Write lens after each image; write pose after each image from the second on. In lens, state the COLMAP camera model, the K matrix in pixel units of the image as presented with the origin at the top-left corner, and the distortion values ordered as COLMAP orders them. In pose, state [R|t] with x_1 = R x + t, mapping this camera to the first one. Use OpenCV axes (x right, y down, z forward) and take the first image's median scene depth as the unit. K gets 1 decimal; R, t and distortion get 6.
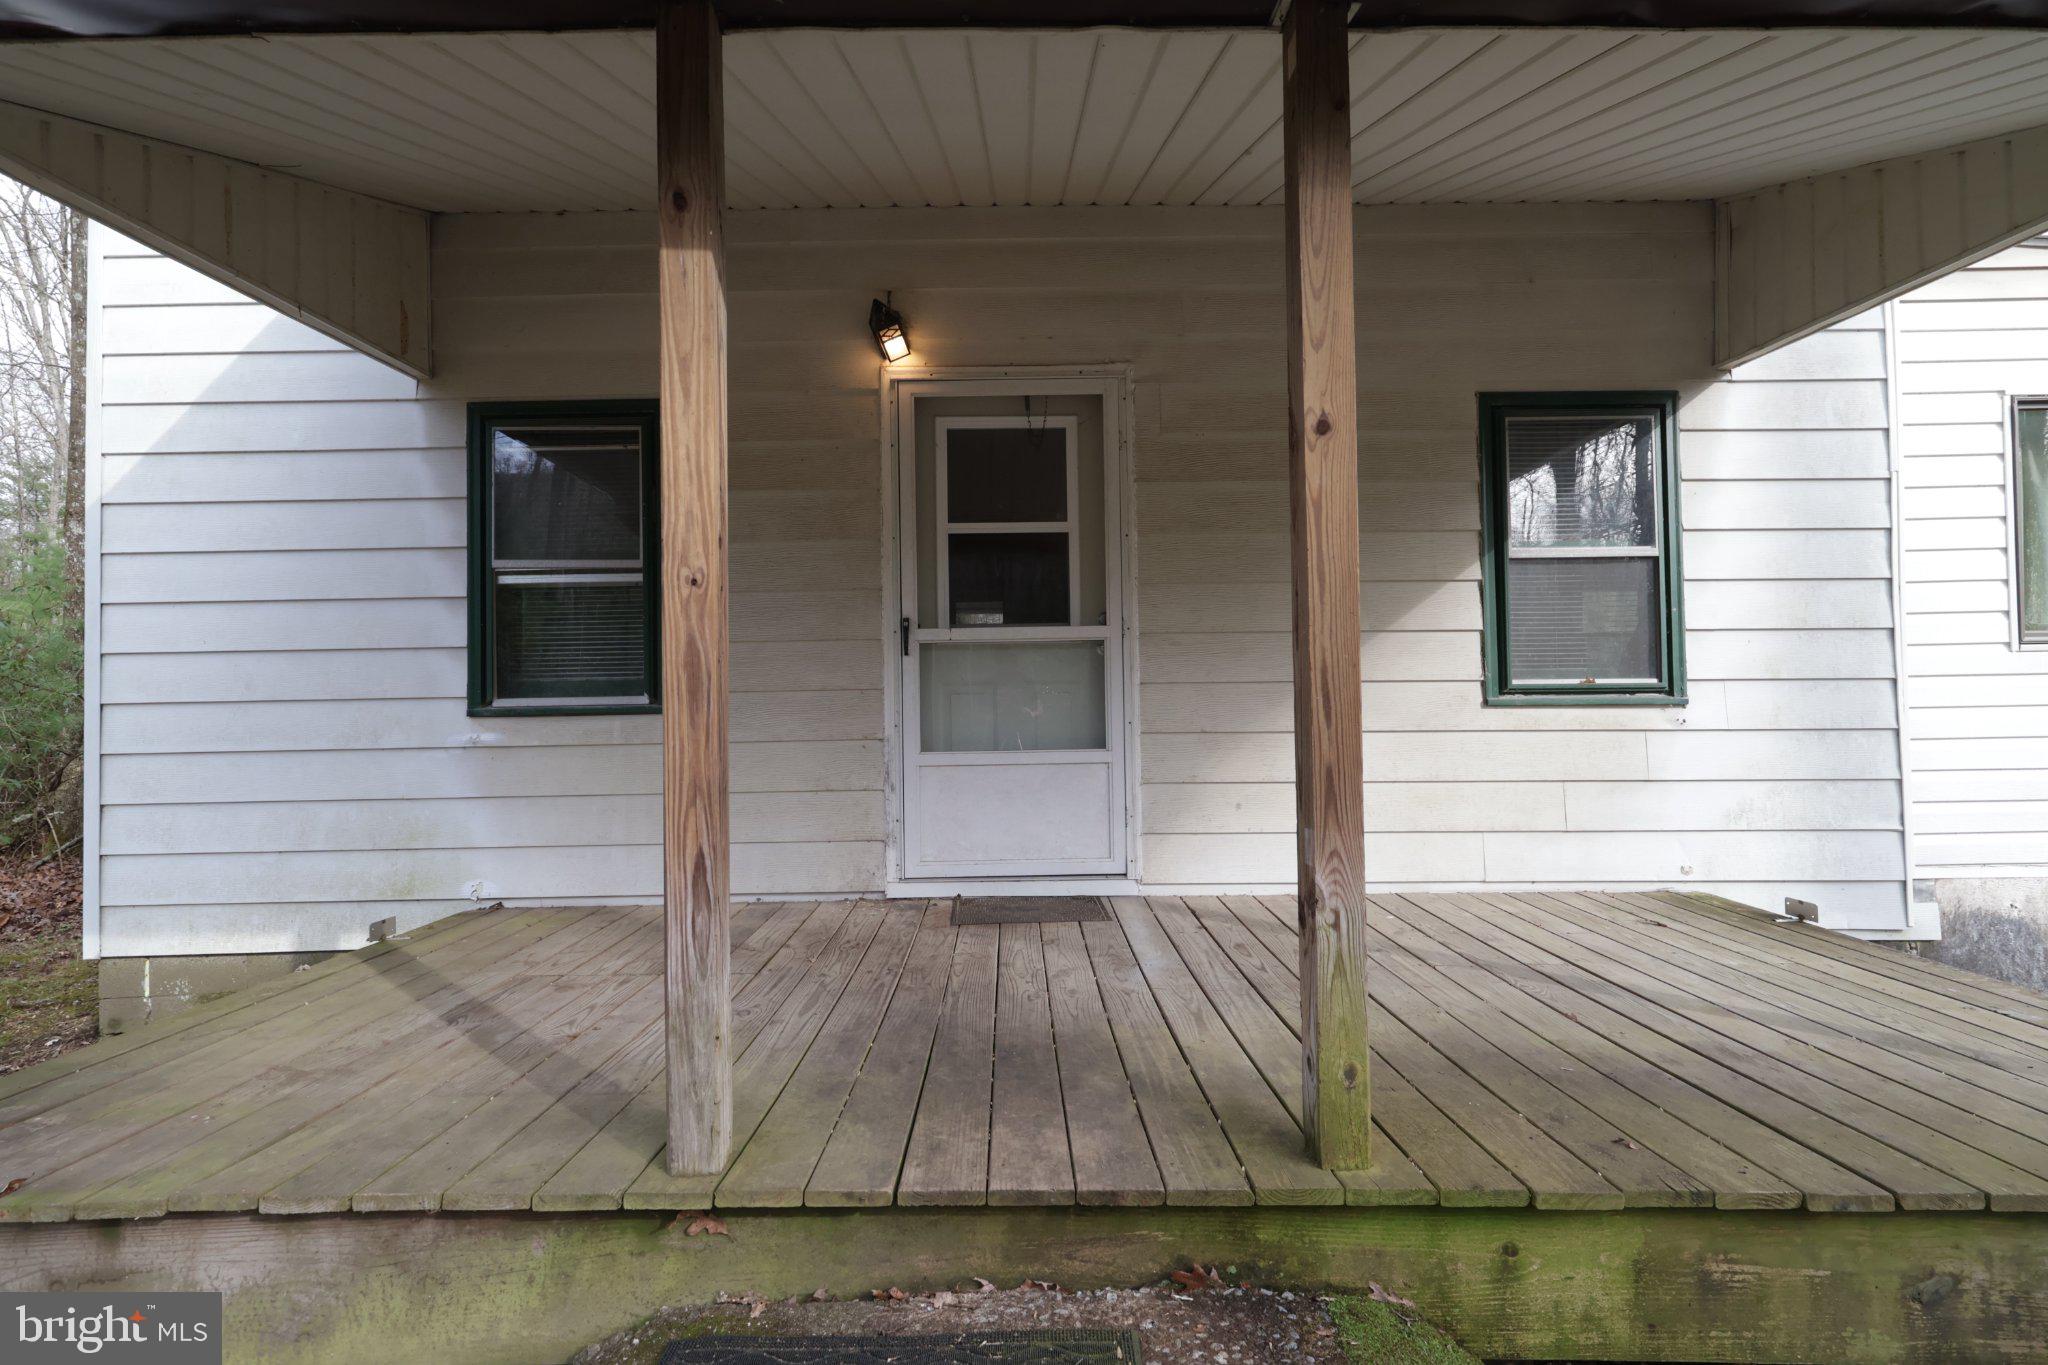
lens RADIAL K [[959.9, 0, 1014.9], [0, 959.9, 680.6], [0, 0, 1]] dist [0.000681, 0.000776]
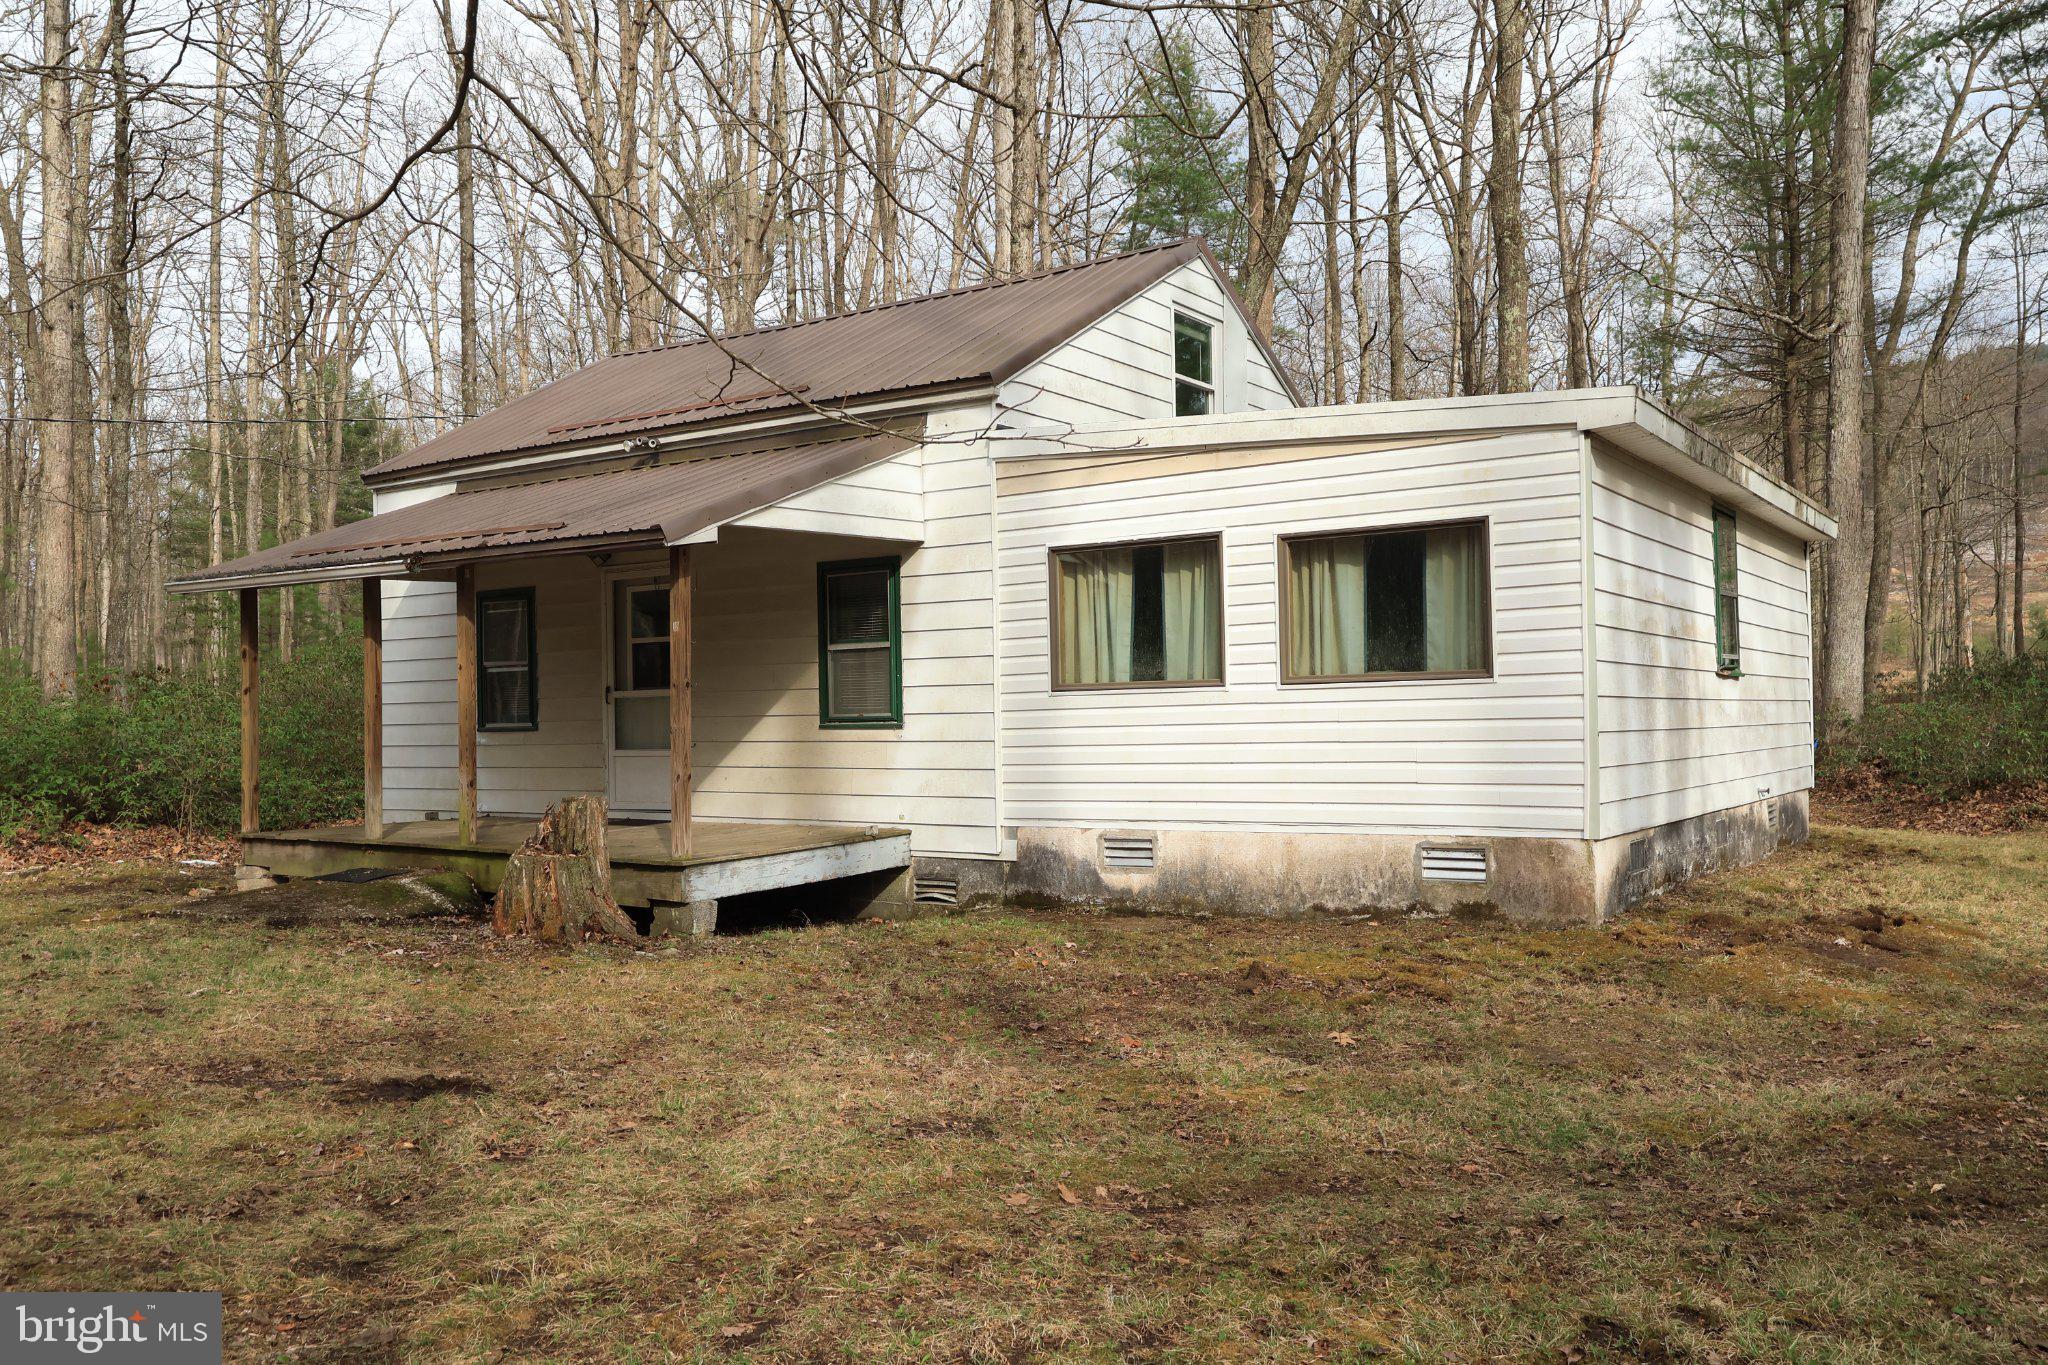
lens RADIAL K [[1641.1, 0, 1023.4], [0, 1641.1, 690.2], [0, 0, 1]] dist [-0.016488, -0.004420]
pose [[0.826882, -0.012500, -0.562236, 2.652011], [0.023996, 0.999627, 0.013066, -0.081438], [0.561863, -0.024296, 0.826874, -1.463261]]
